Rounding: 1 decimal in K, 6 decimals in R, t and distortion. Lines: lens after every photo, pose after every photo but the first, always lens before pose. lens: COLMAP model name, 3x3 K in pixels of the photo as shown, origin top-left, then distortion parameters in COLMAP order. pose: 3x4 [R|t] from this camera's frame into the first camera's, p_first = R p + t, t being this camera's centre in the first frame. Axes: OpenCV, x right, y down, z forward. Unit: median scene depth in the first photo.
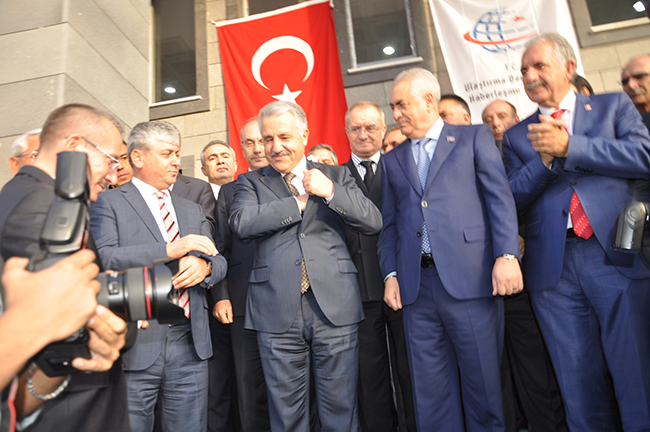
lens RADIAL K [[538.2, 0, 325.0], [0, 538.2, 208.0], [0, 0, 1]] dist [-0.065728, -0.001553]
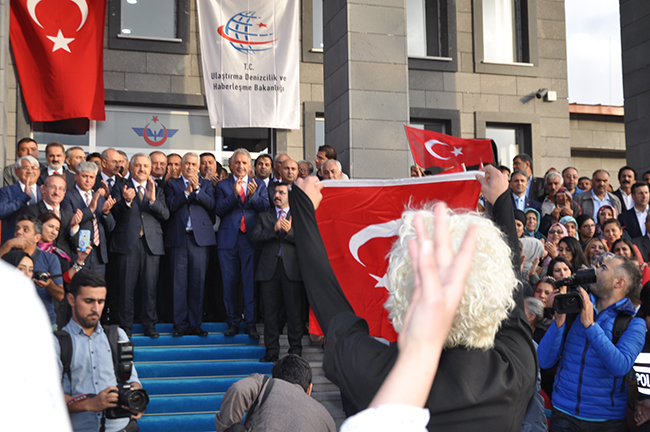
lens RADIAL K [[893.6, 0, 322.3], [0, 893.6, 220.4], [0, 0, 1]] dist [0.012631, 0.002517]
pose [[0.898749, 0.110529, 0.424304, -0.351965], [-0.187474, 0.971659, 0.143990, -0.237462], [-0.396363, -0.208957, 0.893999, -1.040340]]
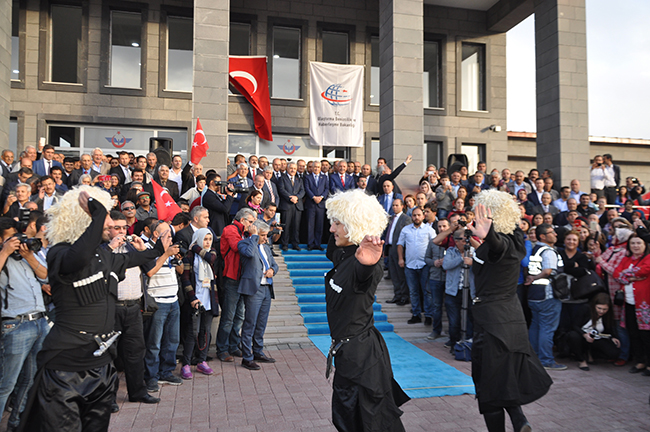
lens RADIAL K [[536.5, 0, 325.6], [0, 536.5, 217.5], [0, 0, 1]] dist [0.002477, 0.002393]
pose [[0.921204, 0.104339, 0.374830, -0.561105], [-0.190939, 0.960622, 0.201862, -0.282073], [-0.339008, -0.257526, 0.904850, -1.307789]]
